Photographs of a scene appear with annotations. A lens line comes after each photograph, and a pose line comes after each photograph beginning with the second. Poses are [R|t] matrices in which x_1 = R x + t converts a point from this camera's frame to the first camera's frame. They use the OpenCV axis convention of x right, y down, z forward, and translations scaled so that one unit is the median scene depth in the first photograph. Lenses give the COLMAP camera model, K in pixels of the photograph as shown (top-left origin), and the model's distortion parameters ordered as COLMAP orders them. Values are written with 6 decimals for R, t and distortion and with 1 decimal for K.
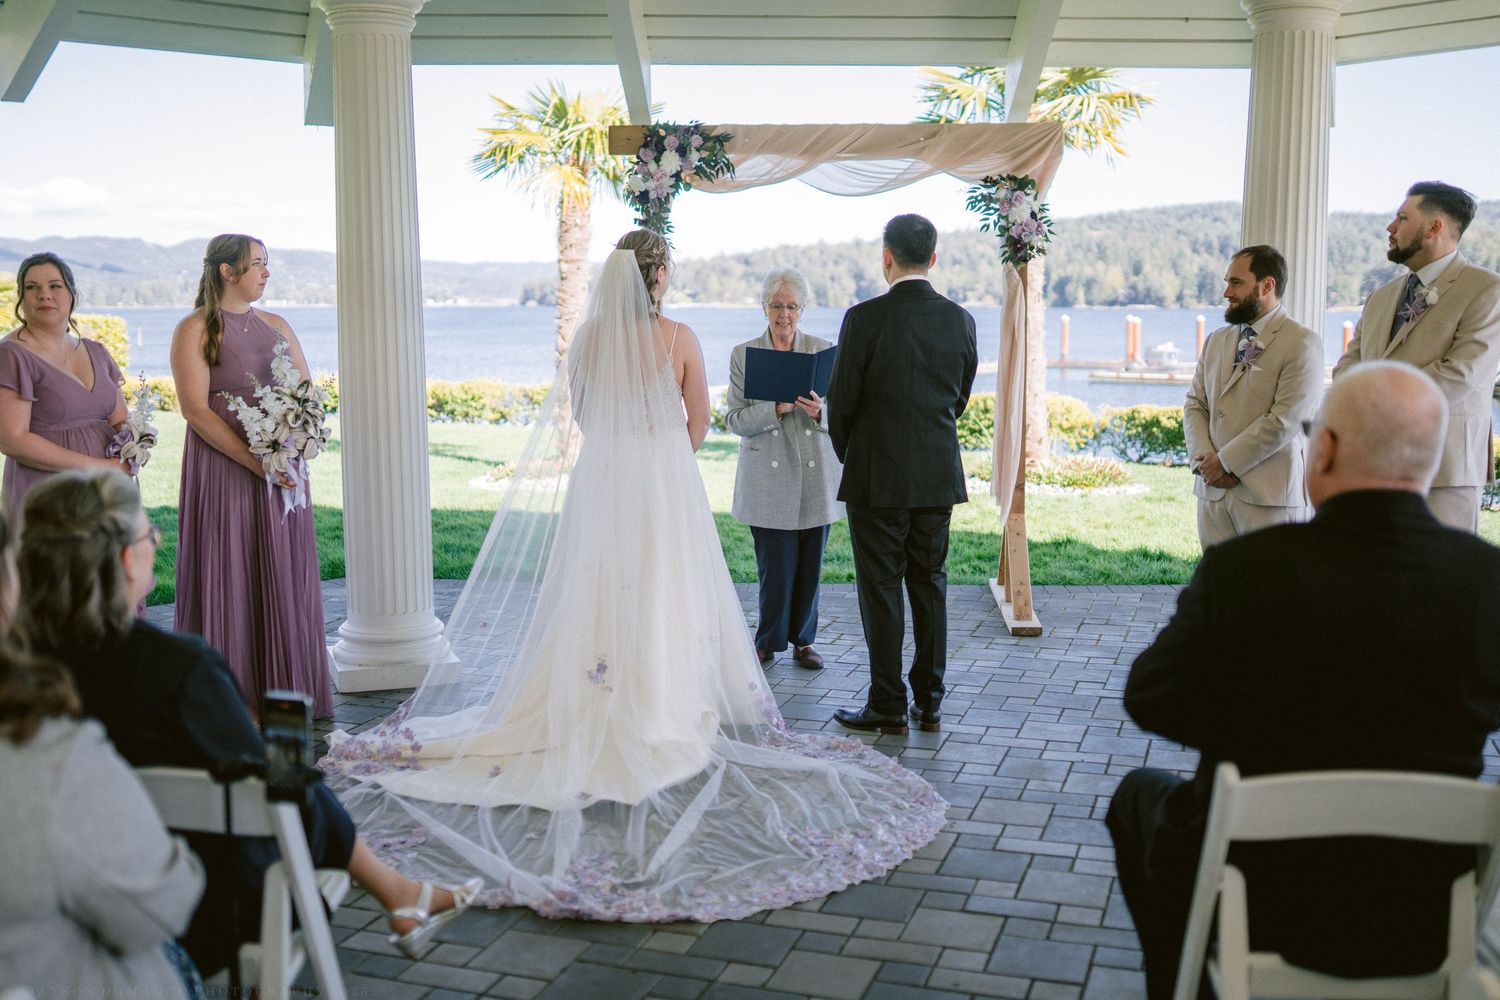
lens RADIAL K [[1488.3, 0, 776.6], [0, 1488.3, 496.2], [0, 0, 1]] dist [-0.043380, 0.010134]
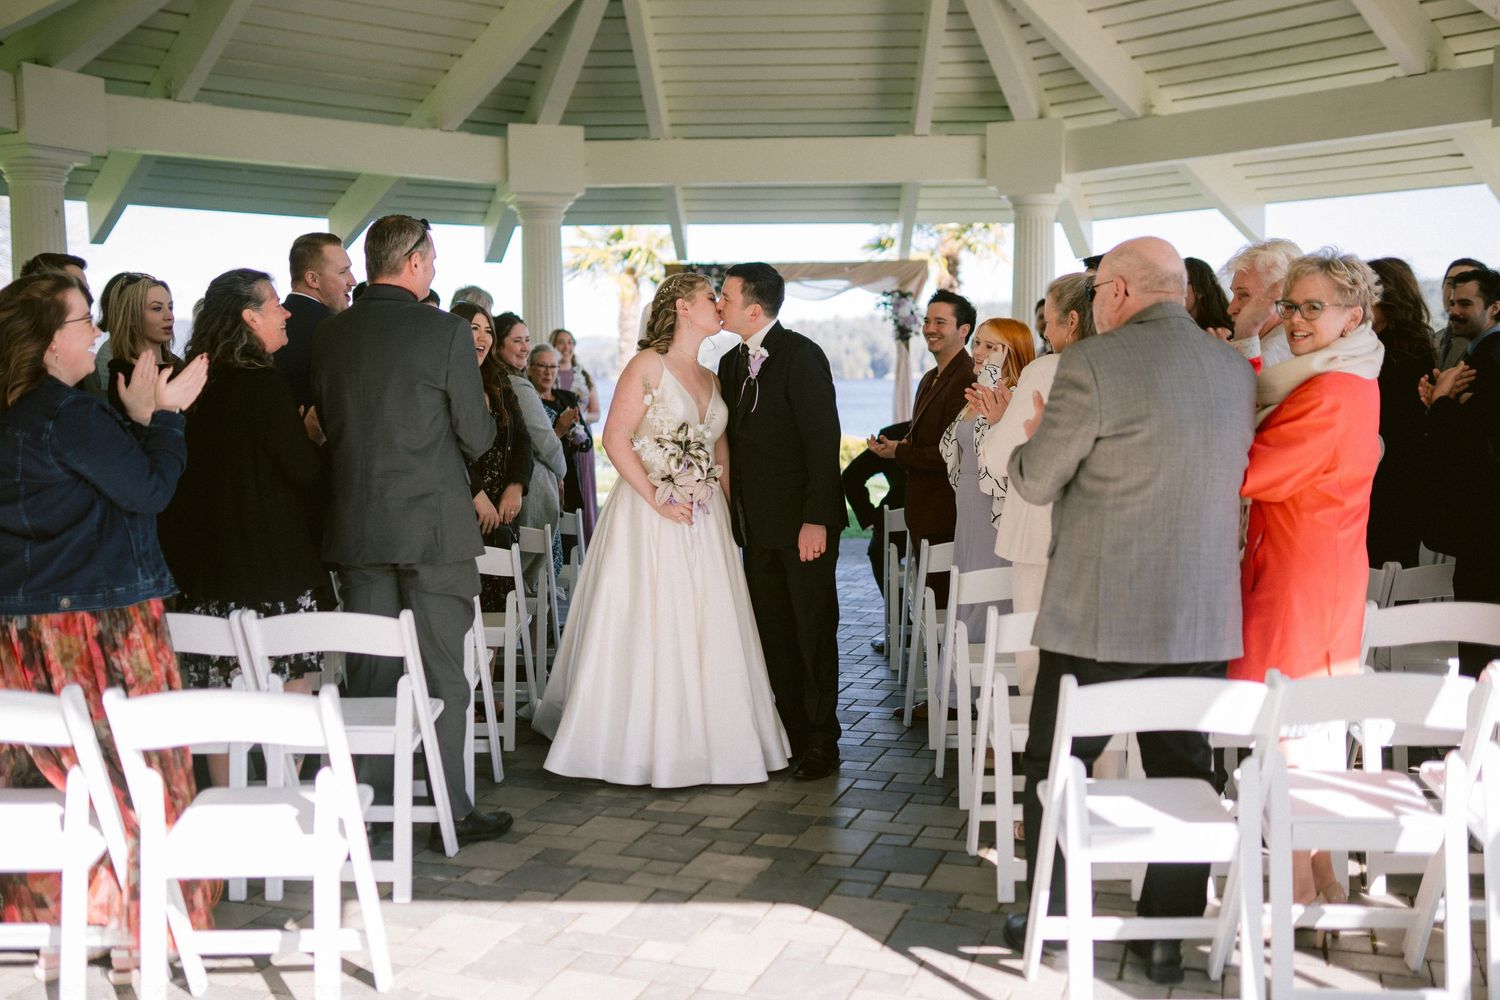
lens RADIAL K [[1465.5, 0, 750.0], [0, 1465.5, 500.0], [0, 0, 1]] dist [-0.032544, 0.025689]
pose [[0.999468, -0.006471, -0.031956, 0.038186], [0.005032, 0.998978, -0.044911, 0.099440], [0.032214, 0.044726, 0.998480, -0.669718]]
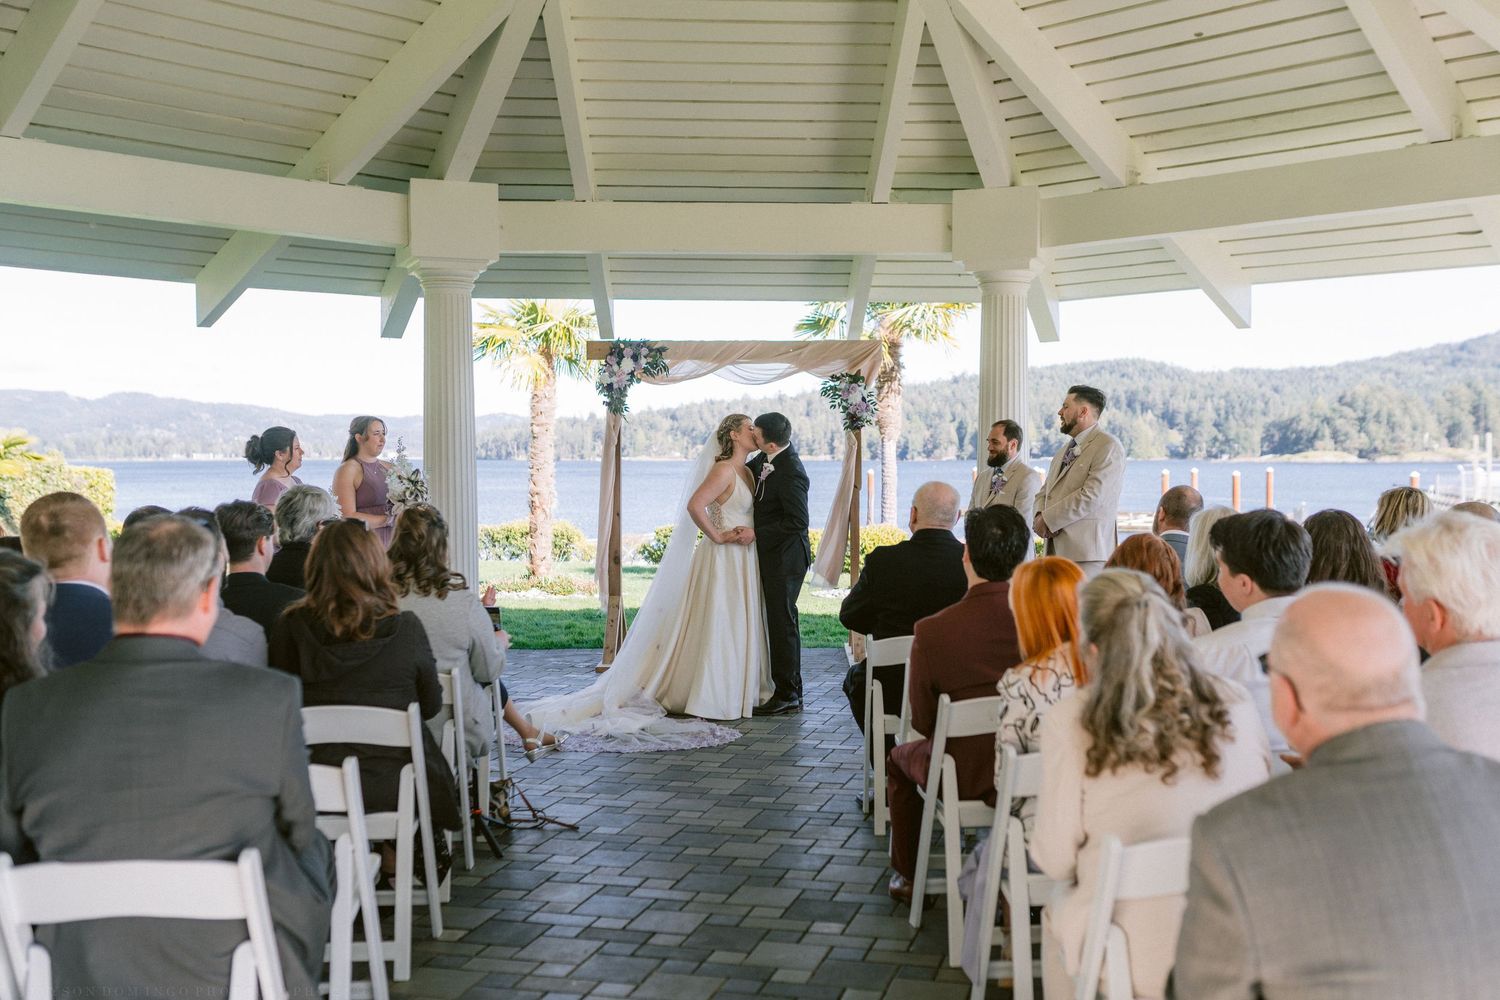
lens RADIAL K [[1479.0, 0, 781.7], [0, 1479.0, 497.7], [0, 0, 1]] dist [0.004422, 0.000261]
pose [[0.998580, -0.003363, 0.053170, 0.005813], [0.008711, 0.994880, -0.100689, 0.065648], [-0.052559, 0.101009, 0.993496, -0.505071]]
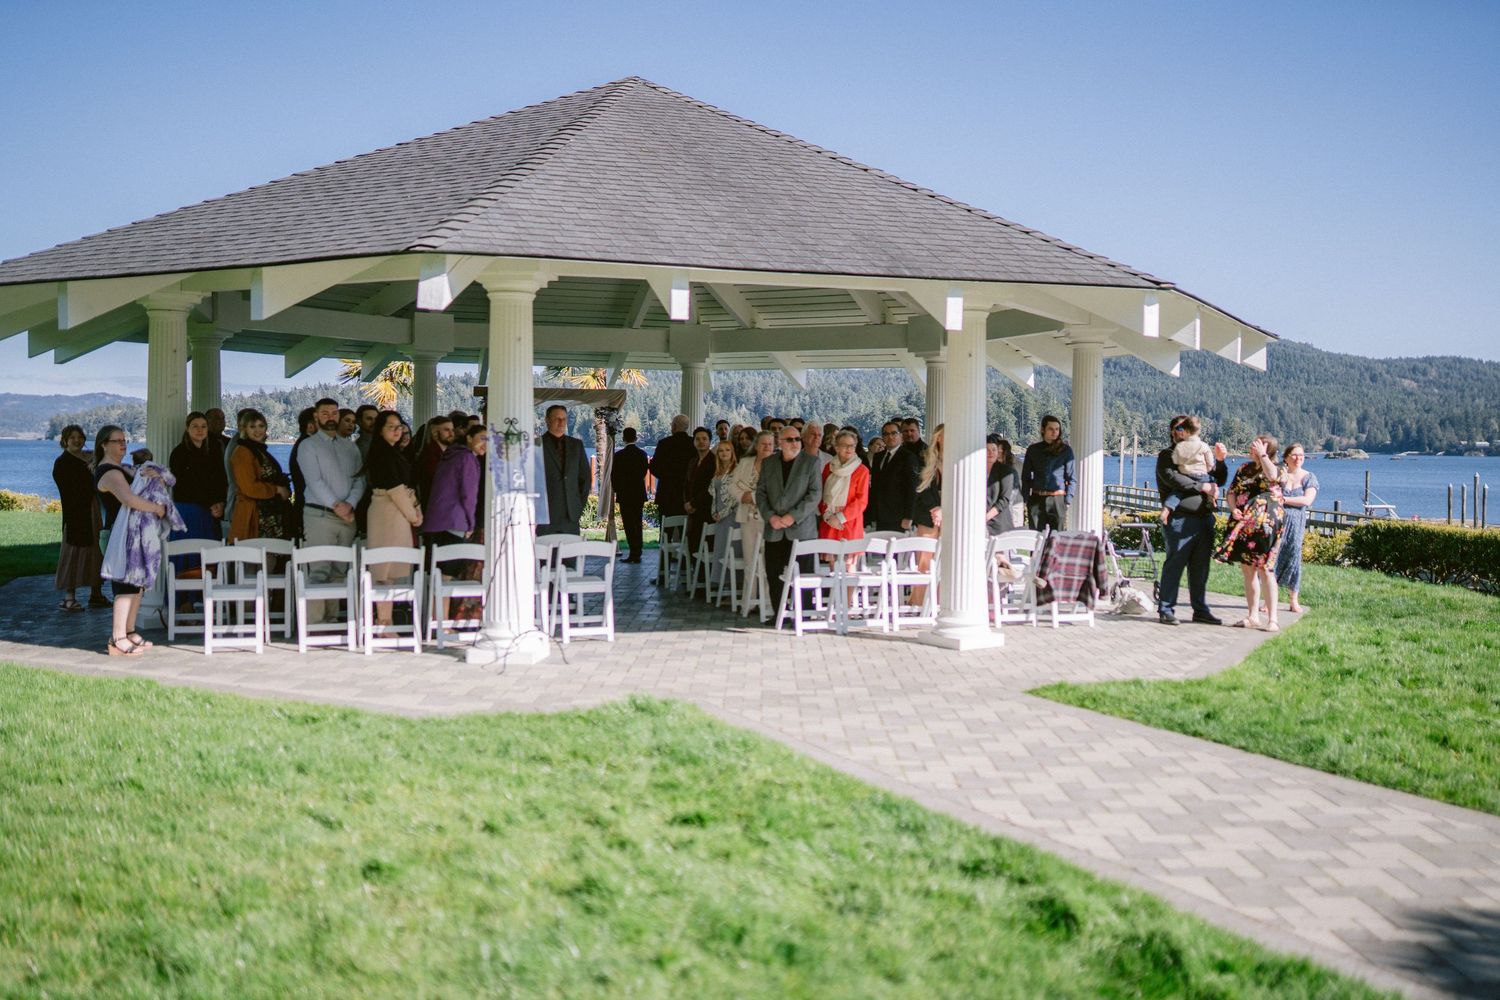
lens RADIAL K [[1465.5, 0, 750.0], [0, 1465.5, 500.0], [0, 0, 1]] dist [-0.032544, 0.025689]
pose [[0.954480, 0.001228, 0.298271, -0.450878], [0.025598, 0.995965, -0.086016, 0.233170], [-0.297173, 0.089736, 0.950597, -1.872150]]
